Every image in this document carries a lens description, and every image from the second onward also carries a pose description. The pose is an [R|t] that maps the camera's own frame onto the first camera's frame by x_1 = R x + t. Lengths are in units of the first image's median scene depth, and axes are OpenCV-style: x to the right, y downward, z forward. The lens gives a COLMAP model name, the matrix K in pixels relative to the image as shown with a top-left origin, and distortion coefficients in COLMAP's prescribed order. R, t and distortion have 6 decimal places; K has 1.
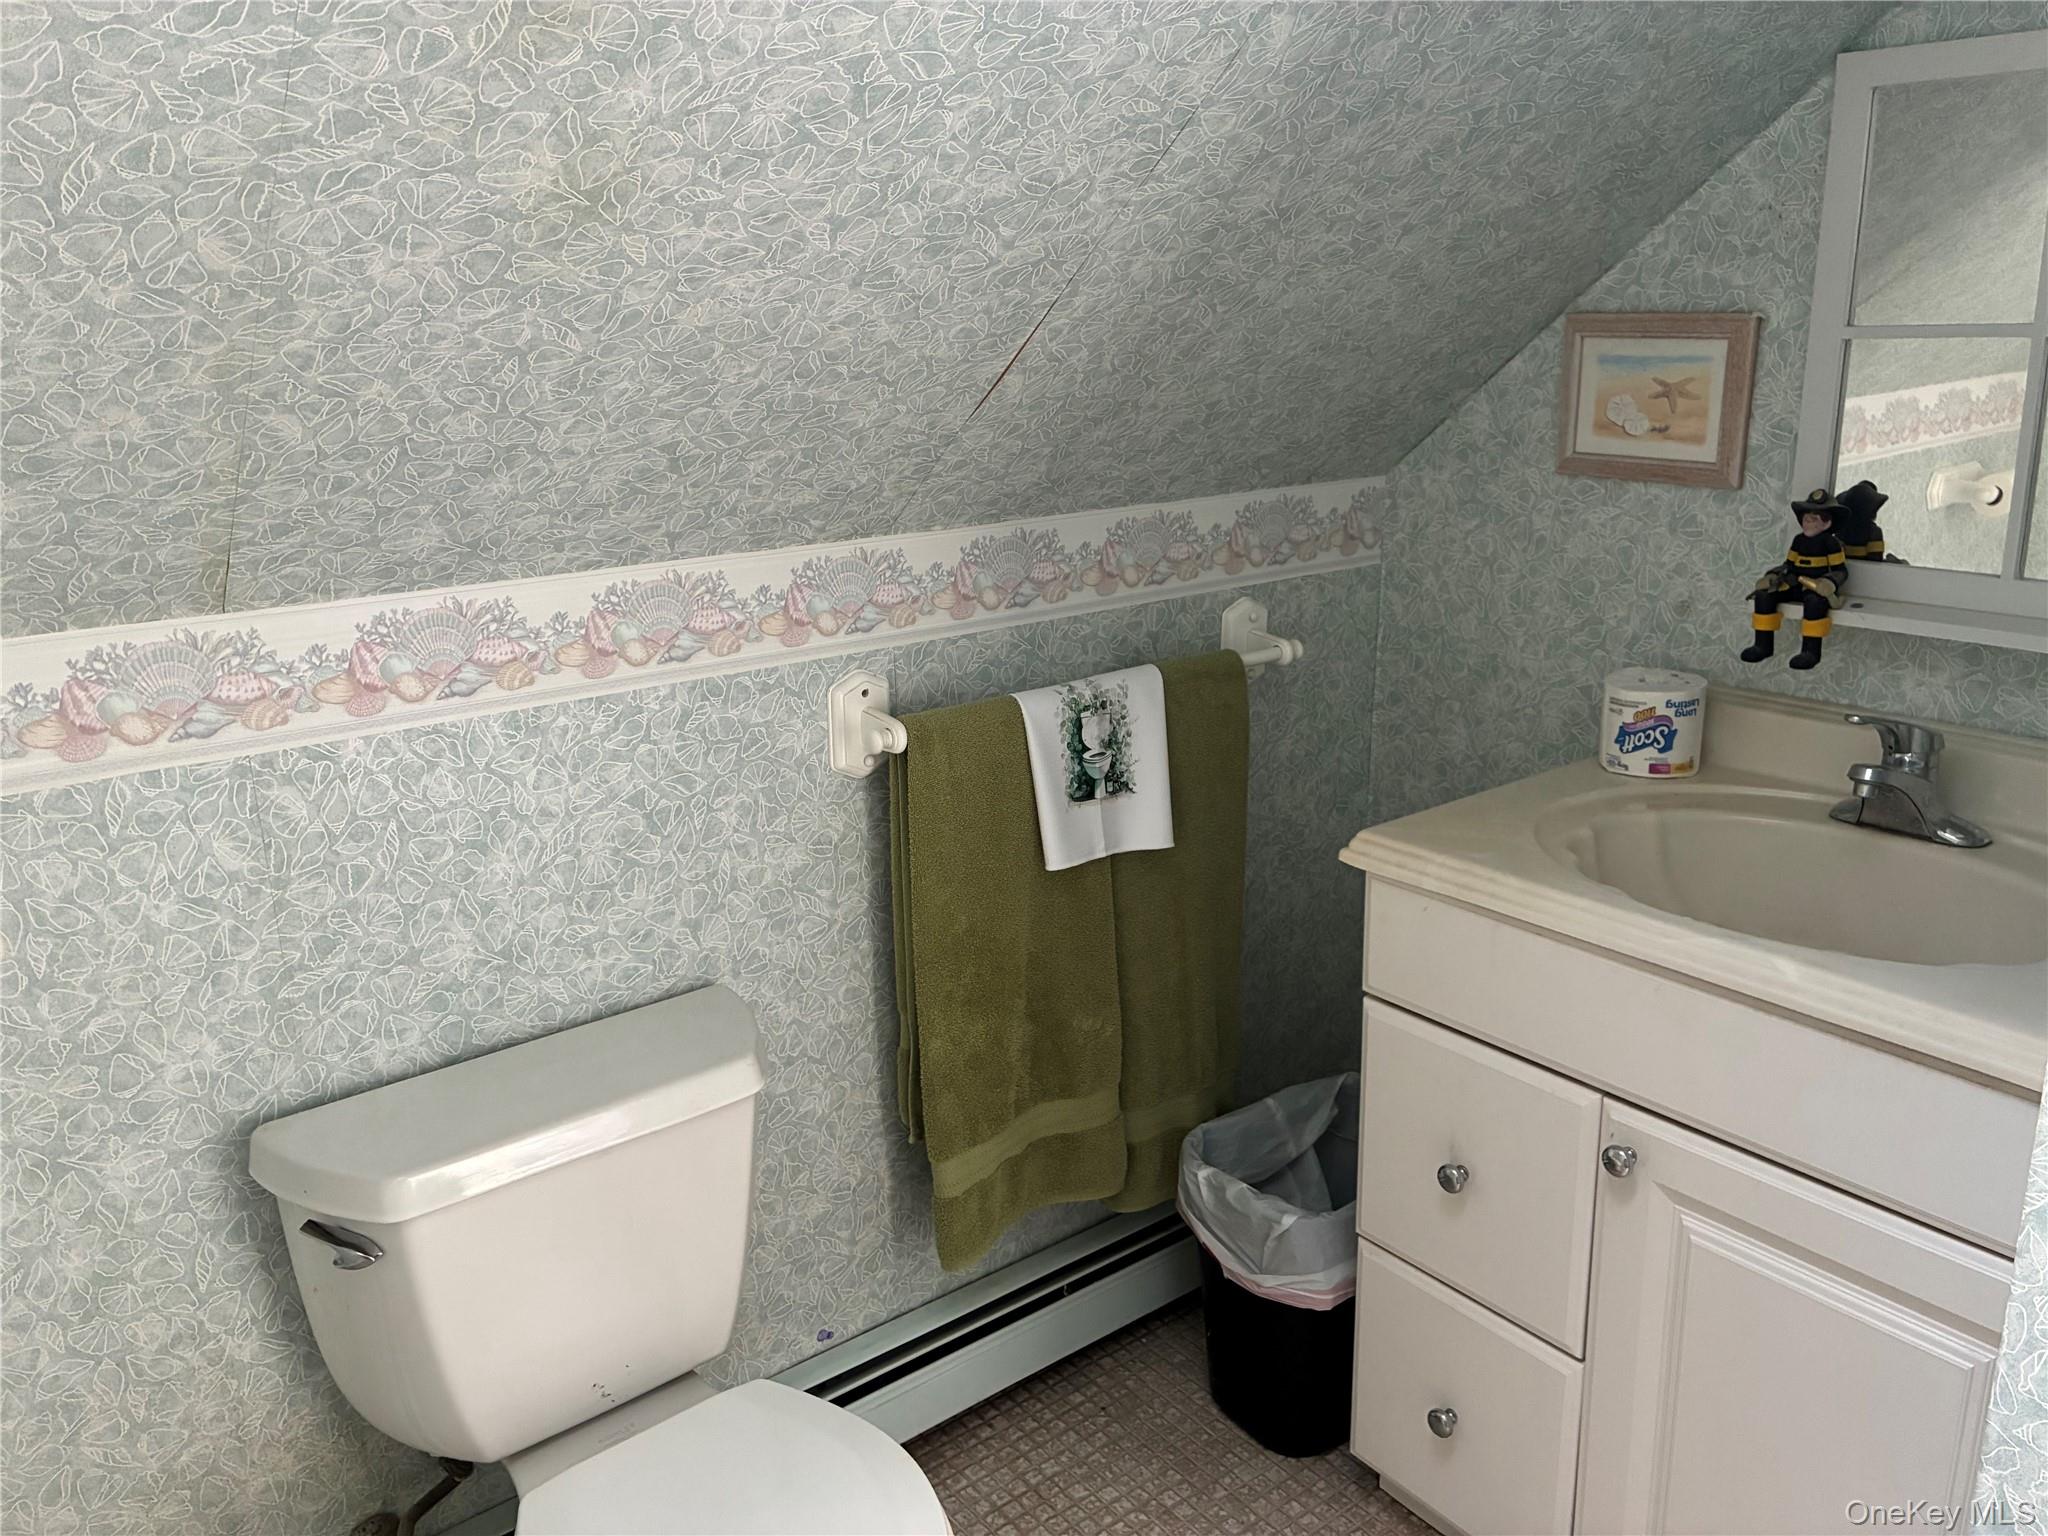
lens RADIAL K [[1568.9, 0, 1038.8], [0, 1568.9, 772.9], [0, 0, 1]] dist [0.022023, -0.032742]
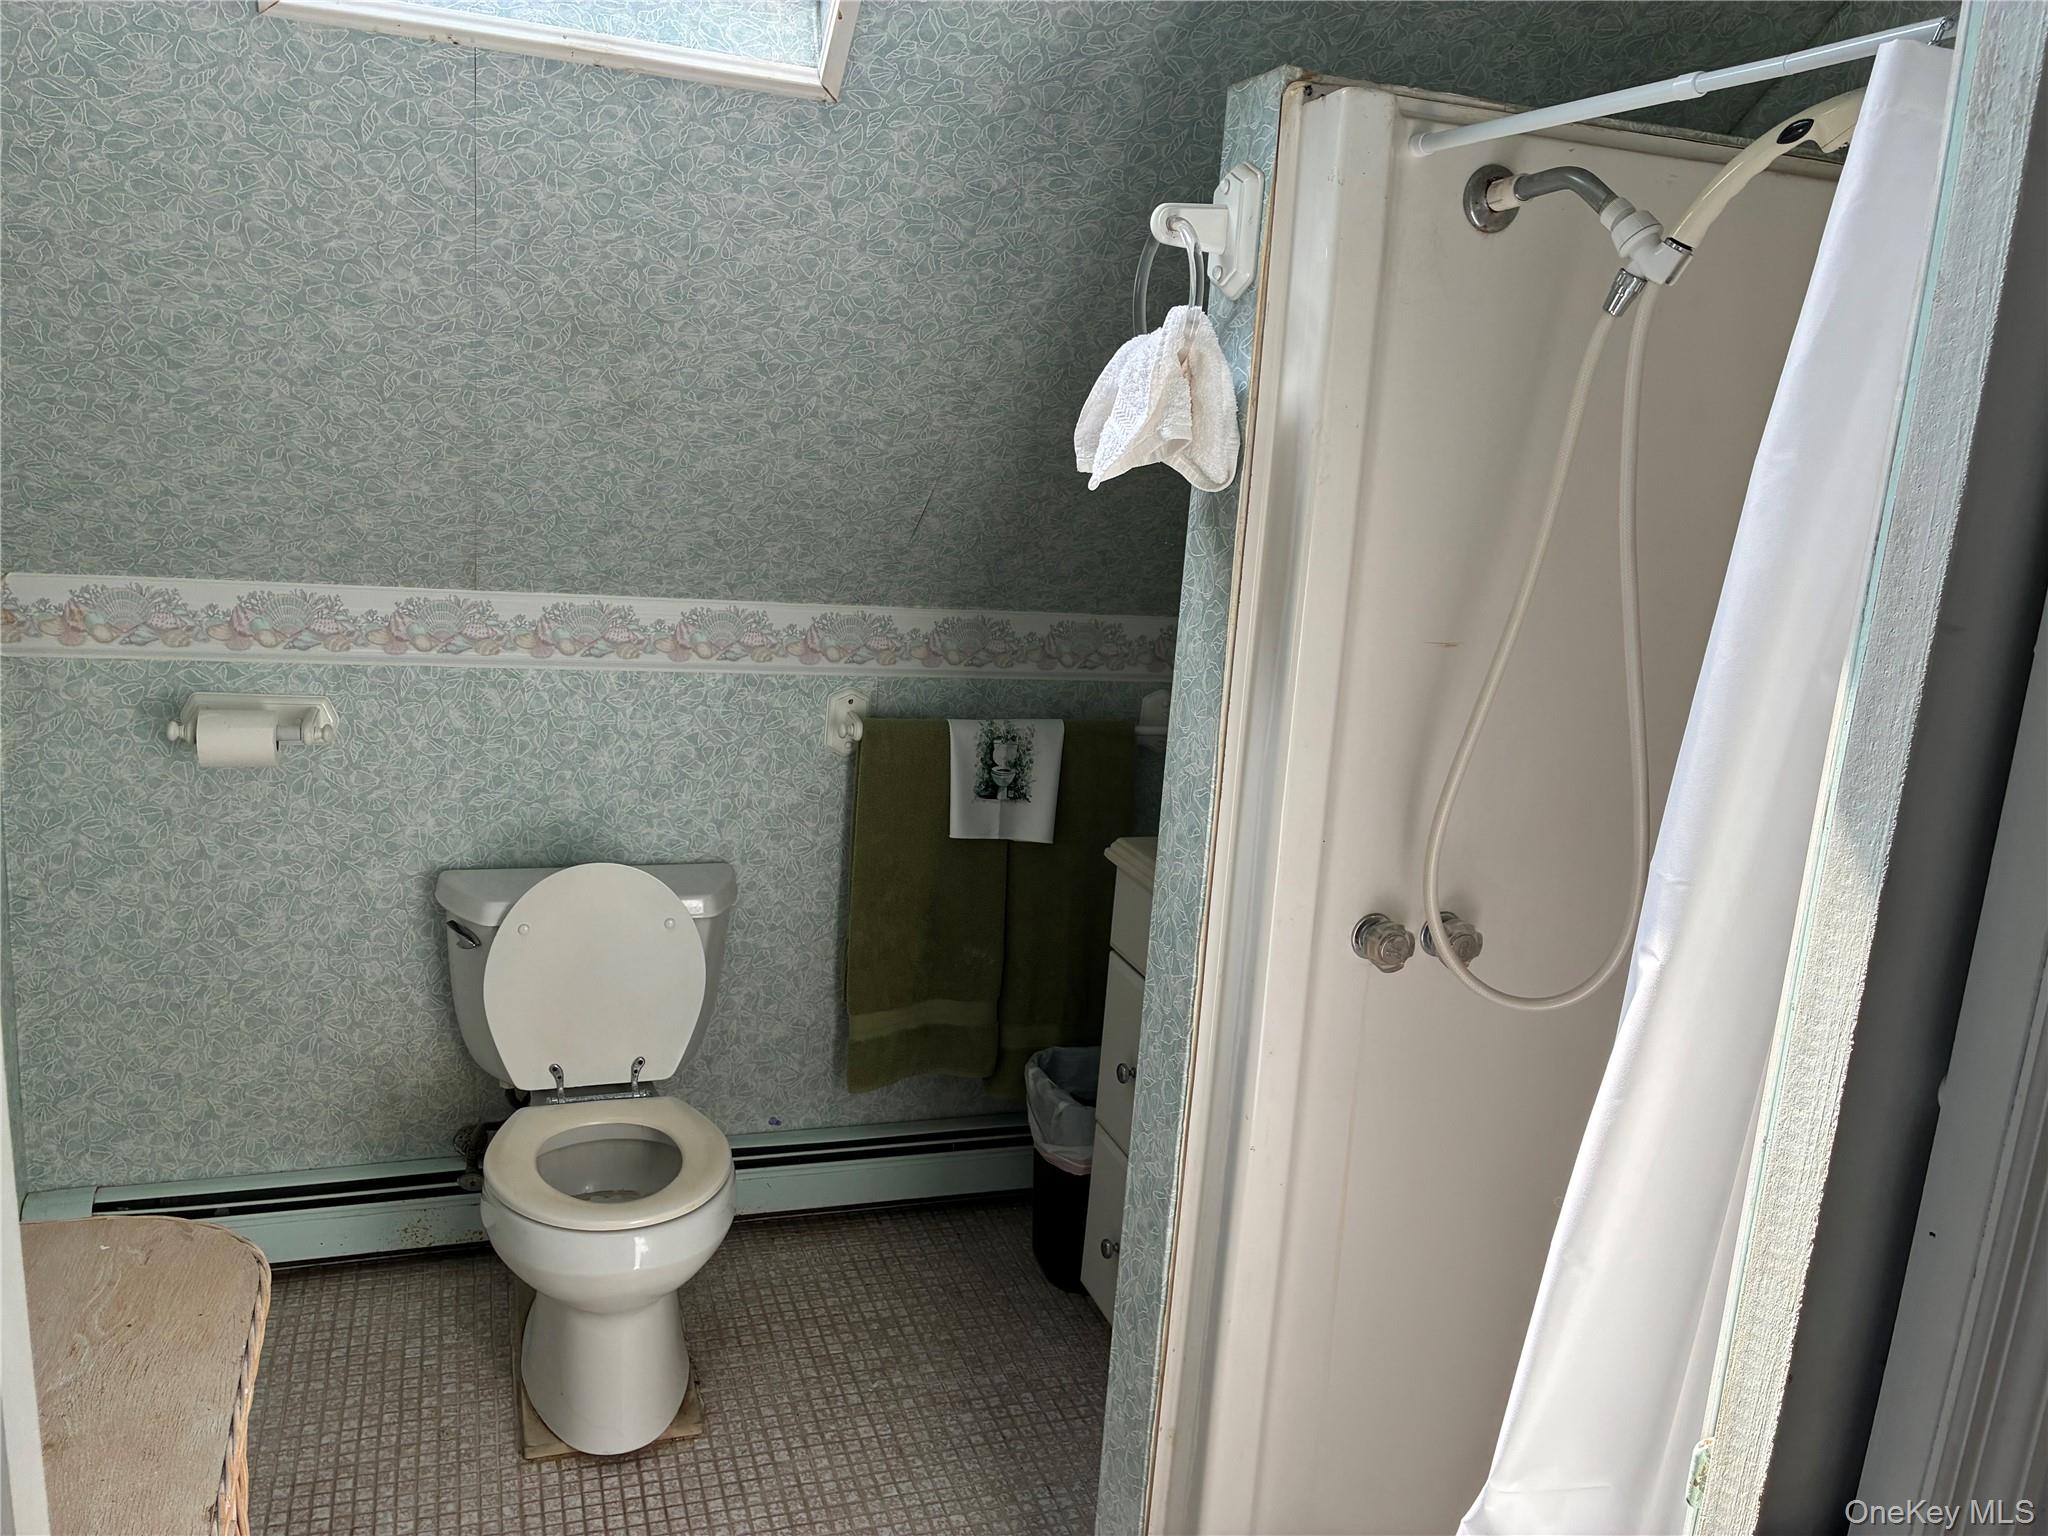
lens RADIAL K [[1568.9, 0, 1015.2], [0, 1568.9, 762.6], [0, 0, 1]] dist [0.022023, -0.032742]
pose [[0.940180, 0.163916, -0.298651, 0.610995], [-0.186701, 0.981183, -0.049224, 0.065287], [0.284963, 0.102038, 0.953092, -0.525173]]
